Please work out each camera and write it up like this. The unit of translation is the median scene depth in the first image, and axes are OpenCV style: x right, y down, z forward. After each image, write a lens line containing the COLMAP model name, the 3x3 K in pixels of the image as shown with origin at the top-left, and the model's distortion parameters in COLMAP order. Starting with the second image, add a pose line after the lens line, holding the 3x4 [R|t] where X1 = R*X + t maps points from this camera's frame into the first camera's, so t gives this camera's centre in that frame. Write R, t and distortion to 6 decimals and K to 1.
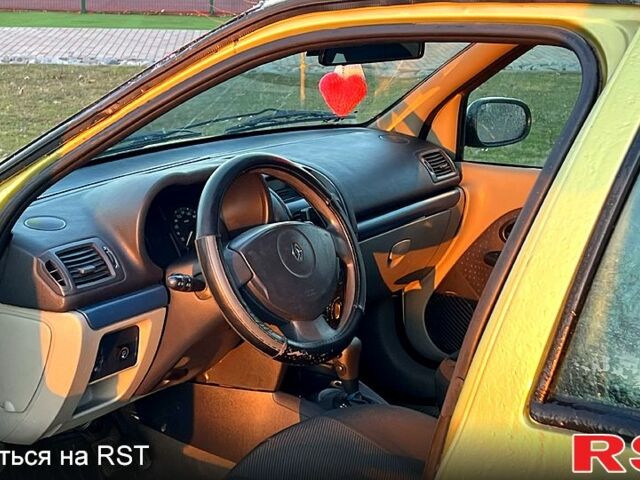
lens RADIAL K [[1215.9, 0, 320.0], [0, 1215.9, 240.0], [0, 0, 1]] dist [0.186775, -0.431106]
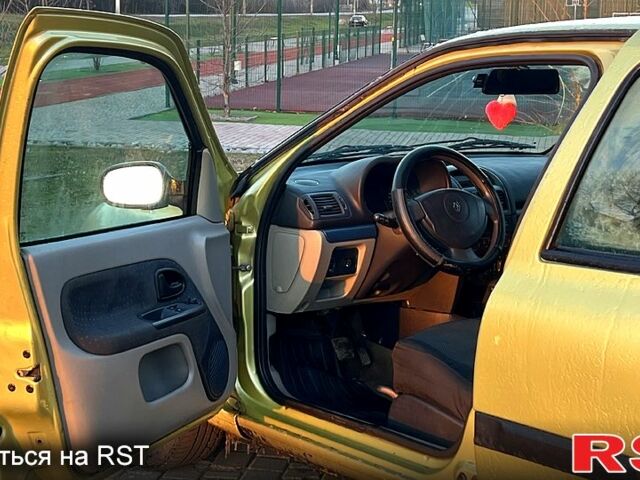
lens RADIAL K [[1215.9, 0, 320.0], [0, 1215.9, 240.0], [0, 0, 1]] dist [0.186775, -0.431106]
pose [[0.967216, 0.044367, -0.250048, 0.214220], [-0.067136, 0.994262, -0.083276, 0.203758], [0.244919, 0.097334, 0.964646, -0.596463]]
